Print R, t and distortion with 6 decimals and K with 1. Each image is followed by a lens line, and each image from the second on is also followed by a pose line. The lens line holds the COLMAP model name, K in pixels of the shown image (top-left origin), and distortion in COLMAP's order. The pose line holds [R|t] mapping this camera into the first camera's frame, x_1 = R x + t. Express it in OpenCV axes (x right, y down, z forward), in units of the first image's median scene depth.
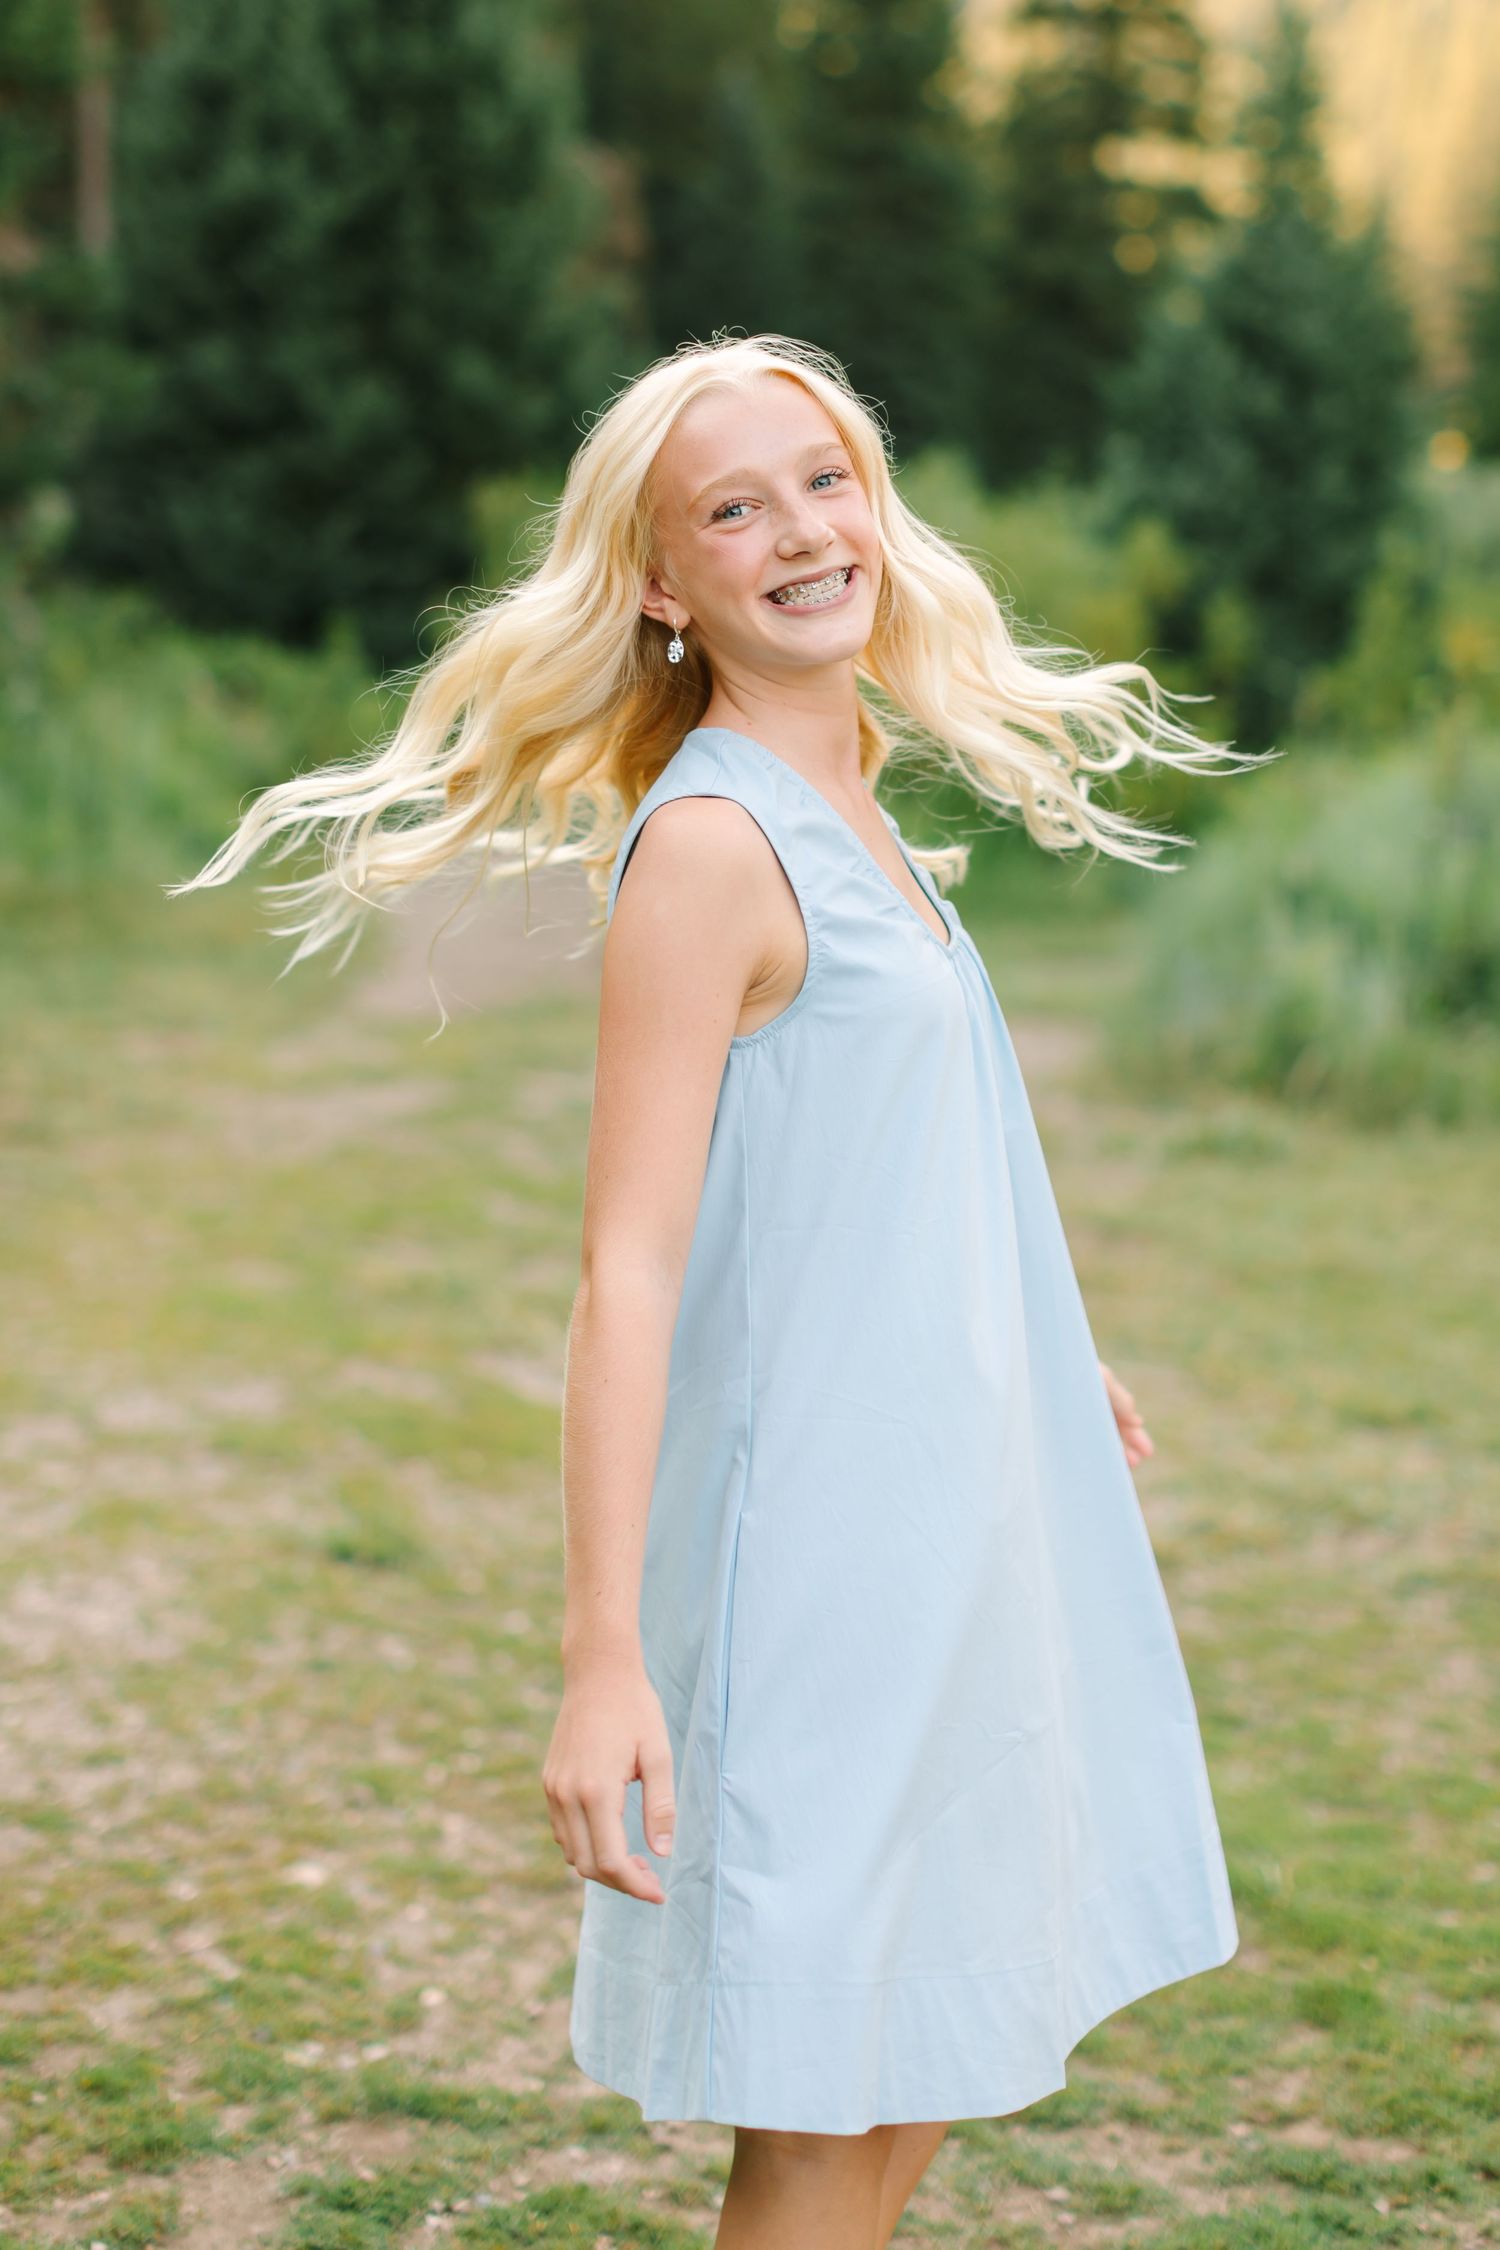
lens RADIAL K [[4279.7, 0, 750.0], [0, 4279.7, 1125.0], [0, 0, 1]] dist [-0.037806, -0.203212]
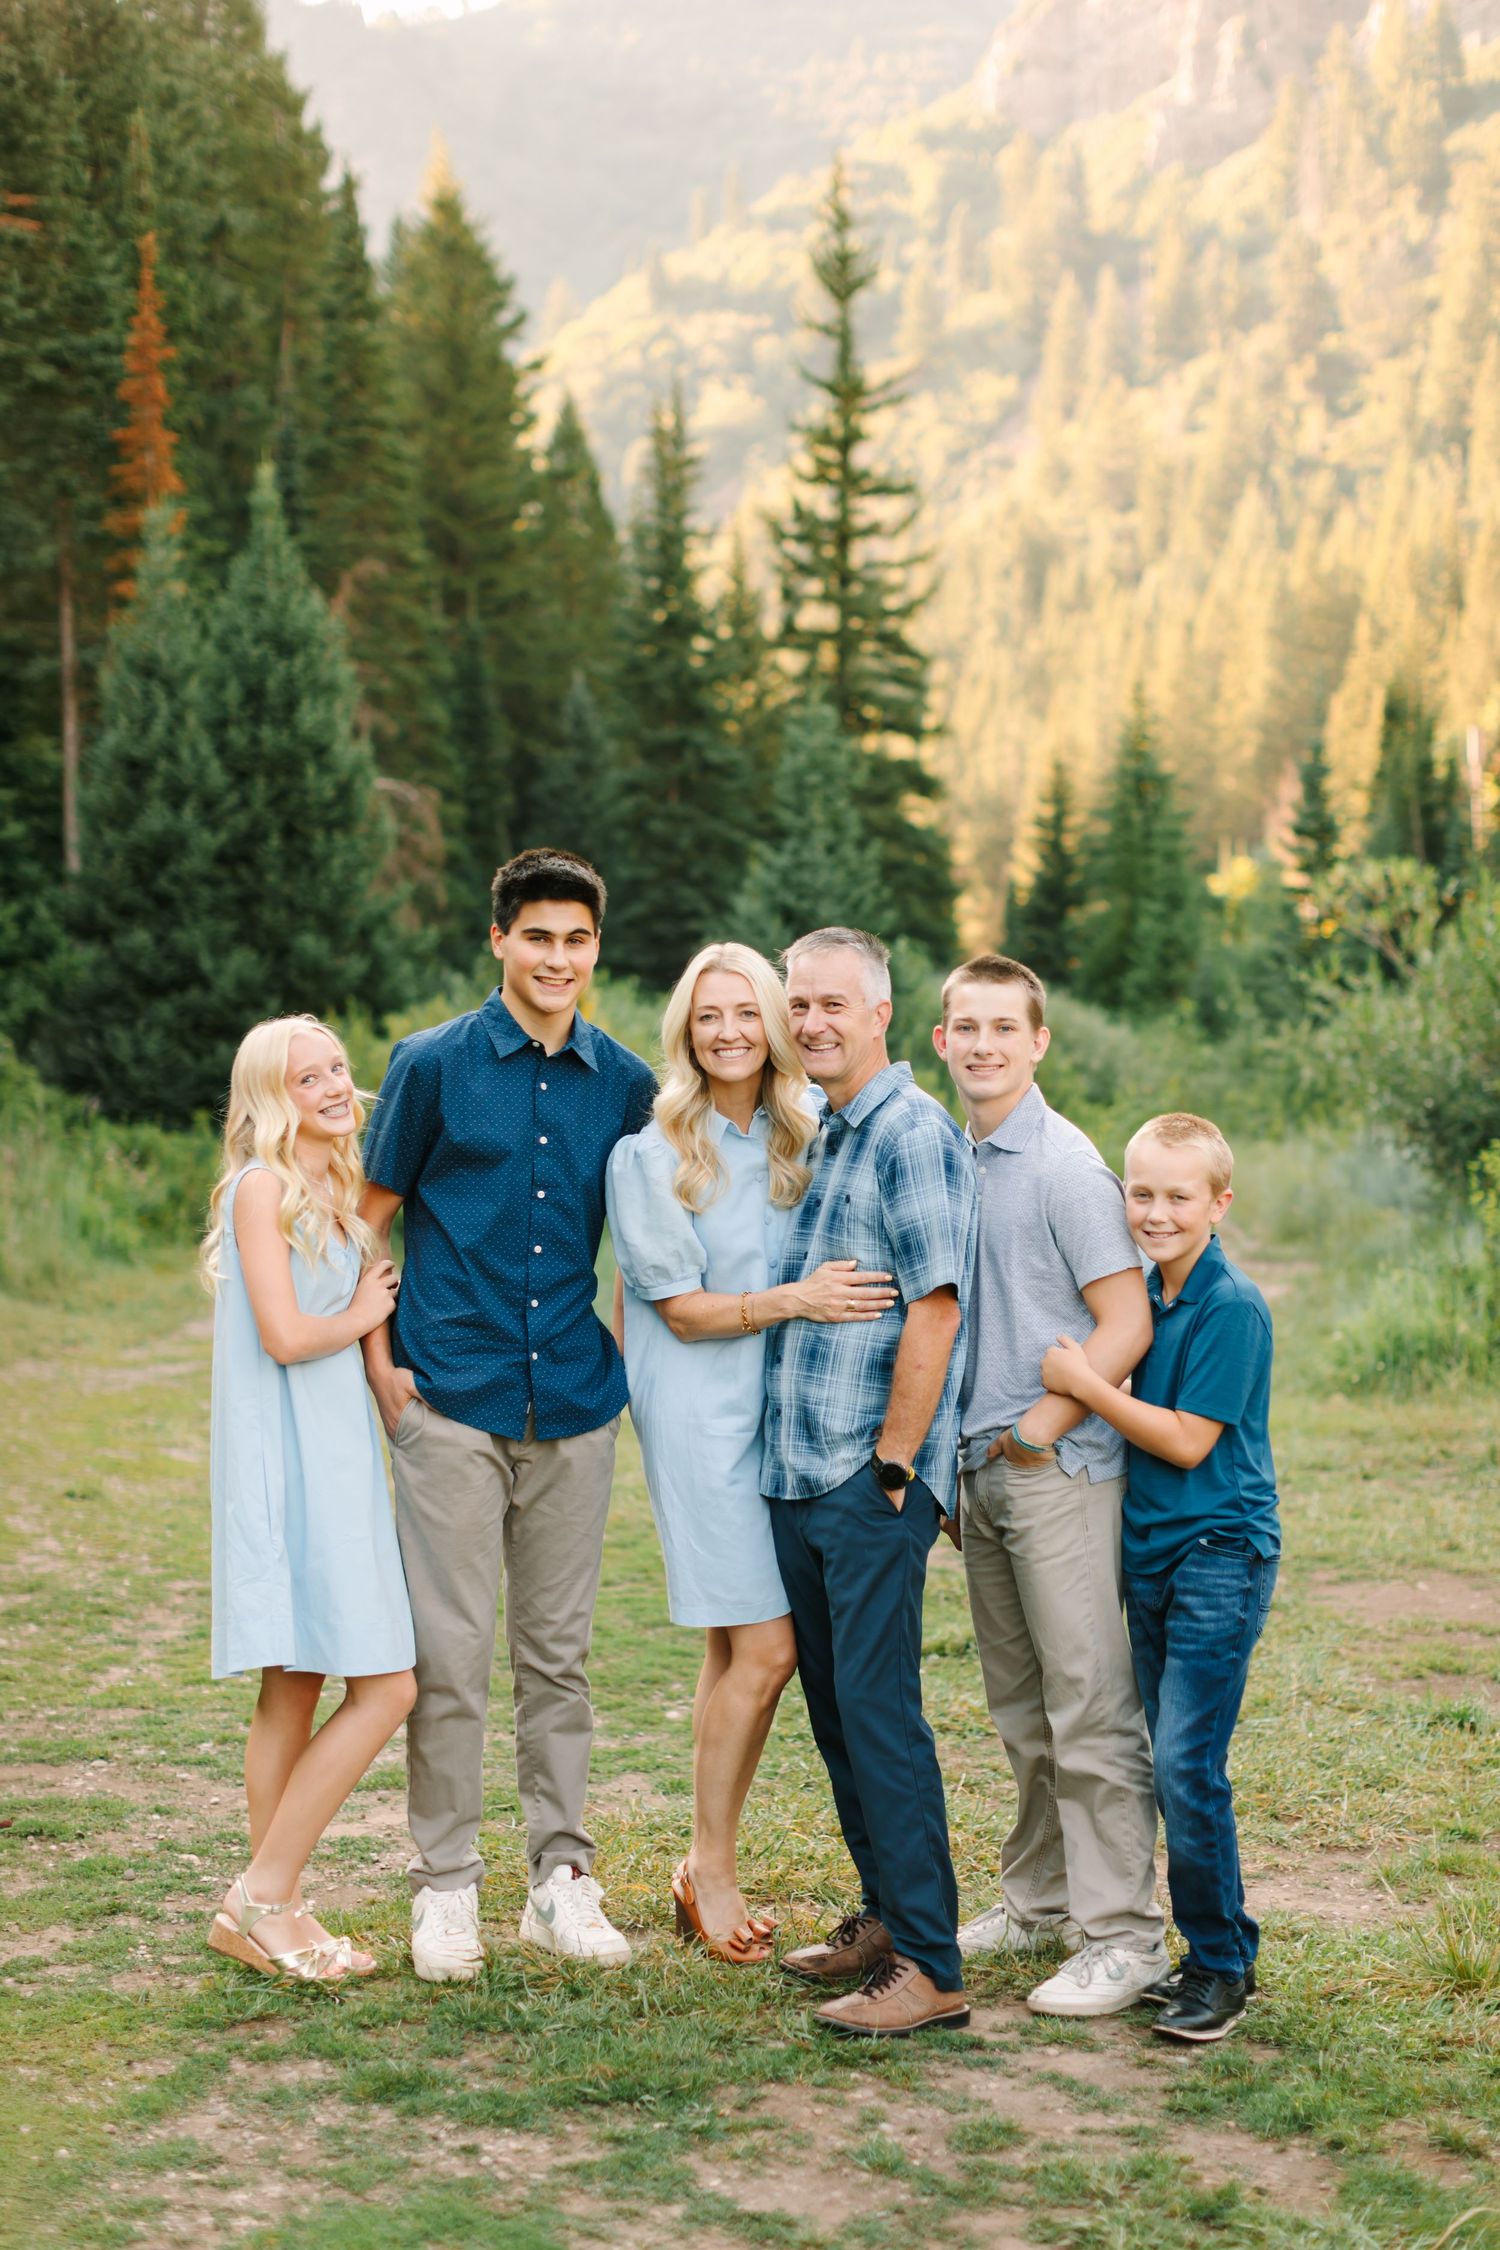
lens RADIAL K [[3453.7, 0, 822.6], [0, 3453.7, 1122.8], [0, 0, 1]] dist [0.047966, -0.008130]
pose [[0.998415, -0.023947, 0.050939, 0.057145], [0.029180, 0.994086, -0.104598, 0.024409], [-0.048133, 0.105919, 0.993209, -0.249416]]
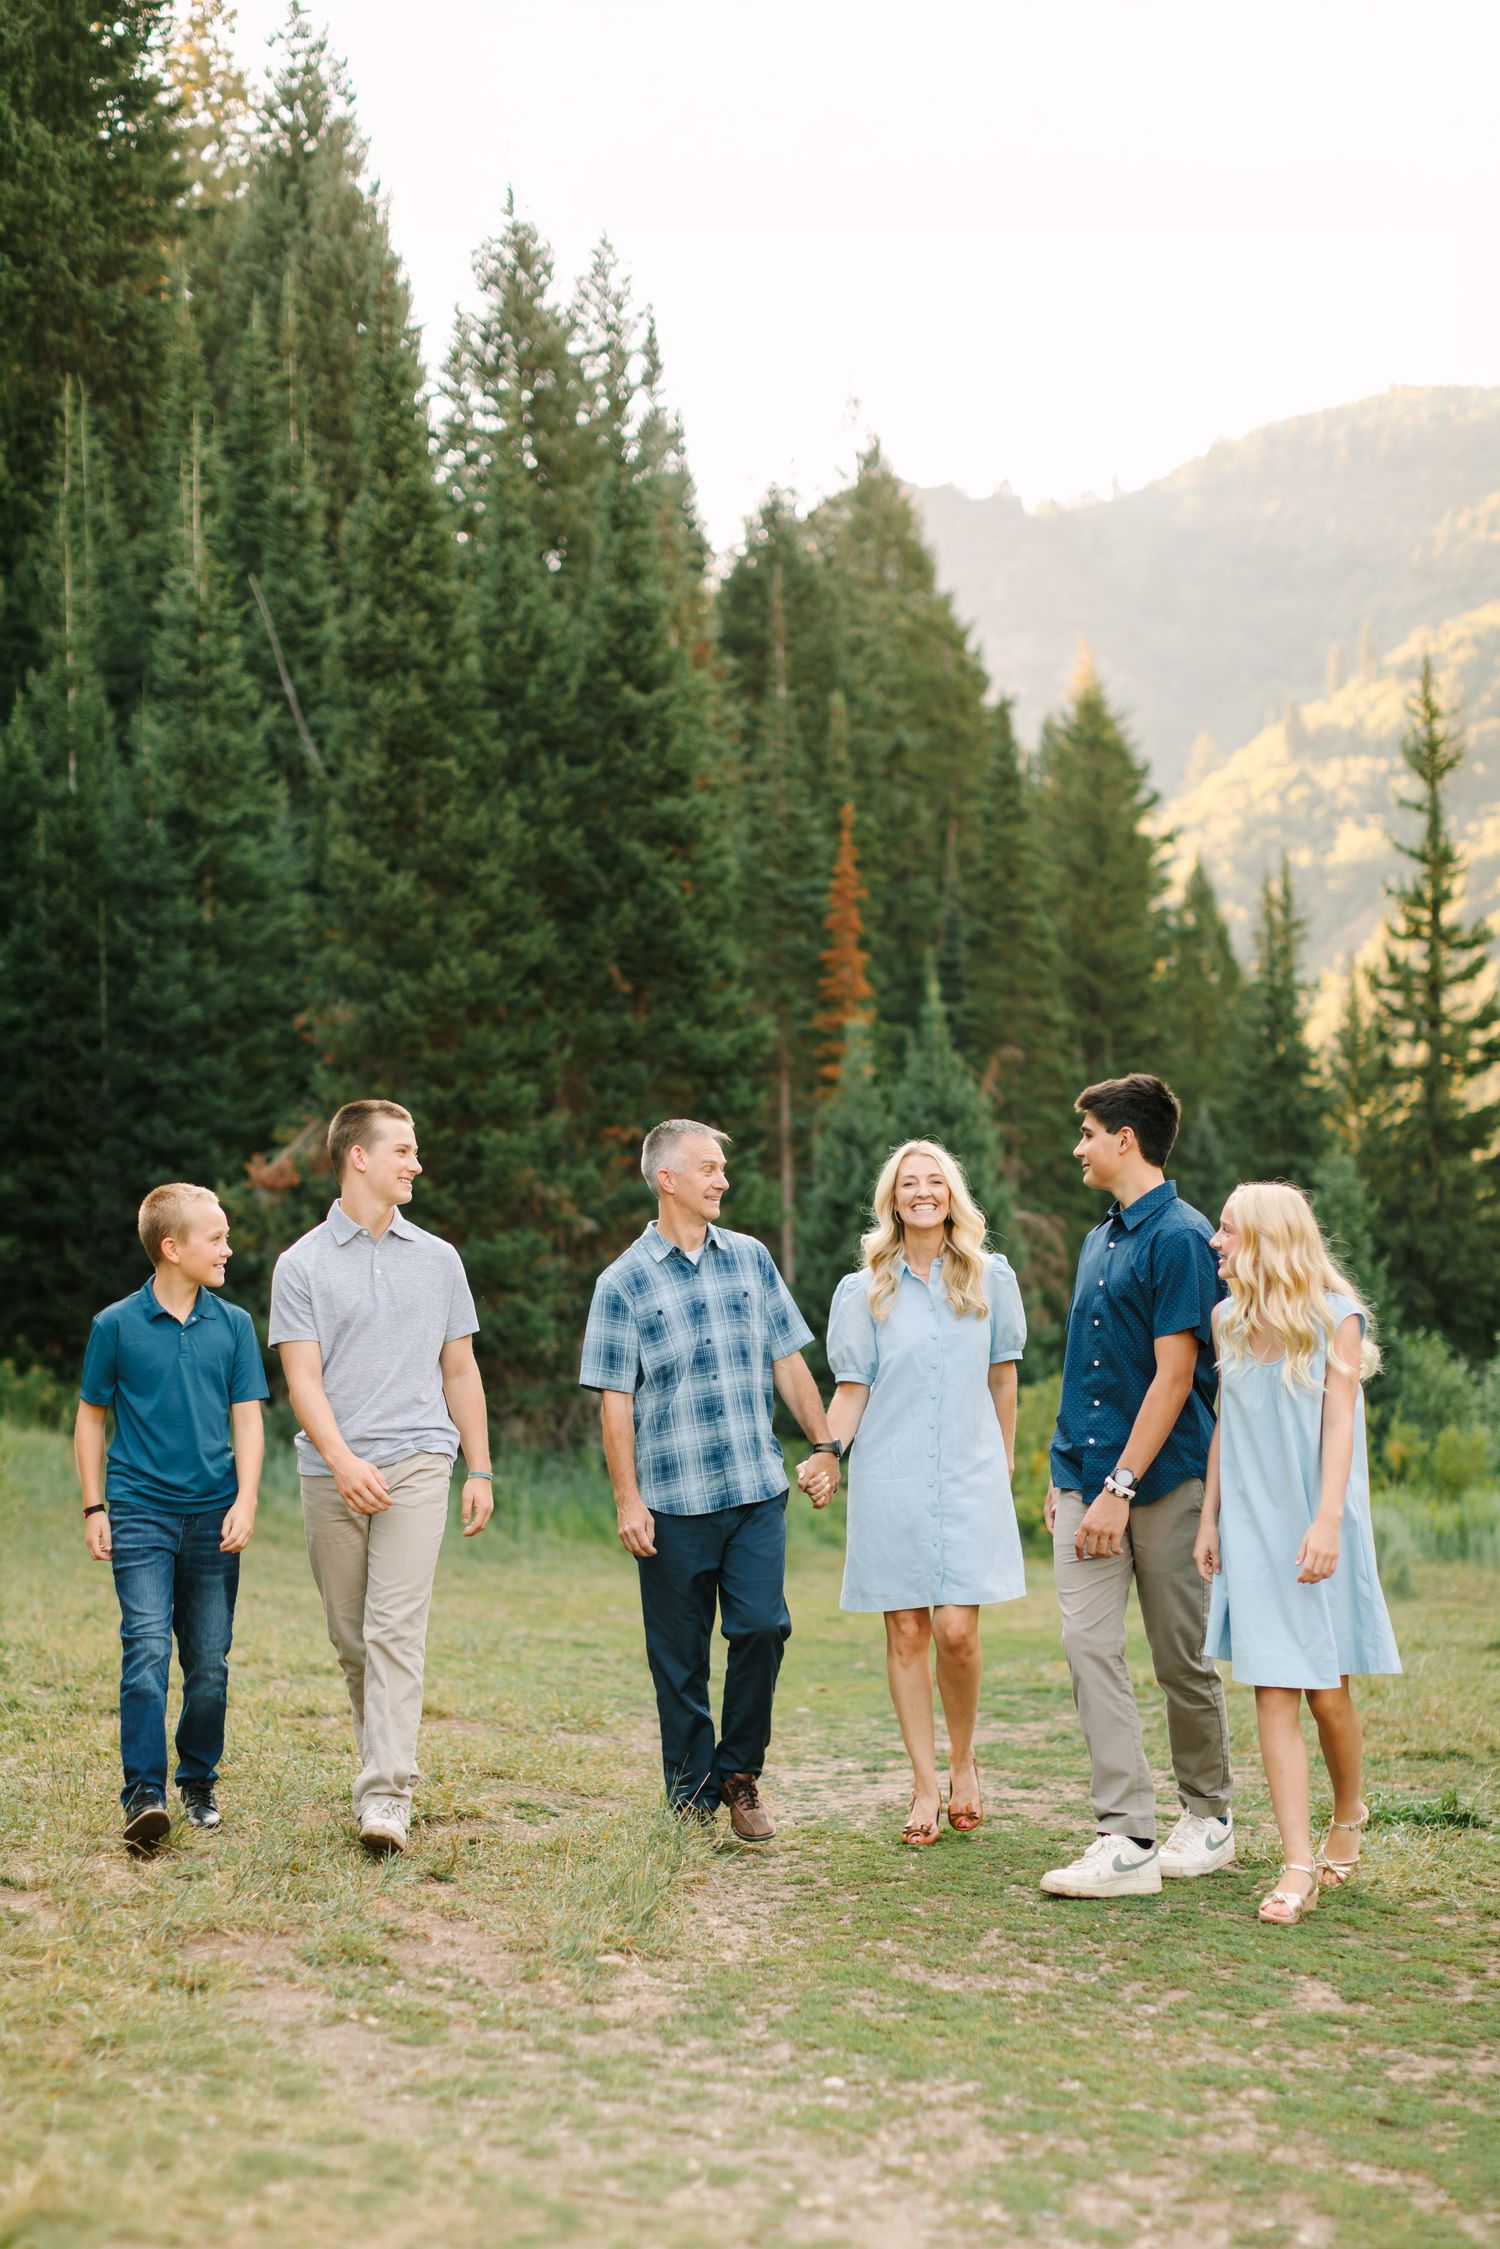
lens RADIAL K [[3259.8, 0, 750.1], [0, 3259.8, 1225.8], [0, 0, 1]] dist [0.133347, -0.008231]
pose [[0.986281, -0.033809, -0.161573, 0.095017], [0.001554, 0.980659, -0.195716, 0.086099], [0.165065, 0.192780, 0.967259, -0.594079]]
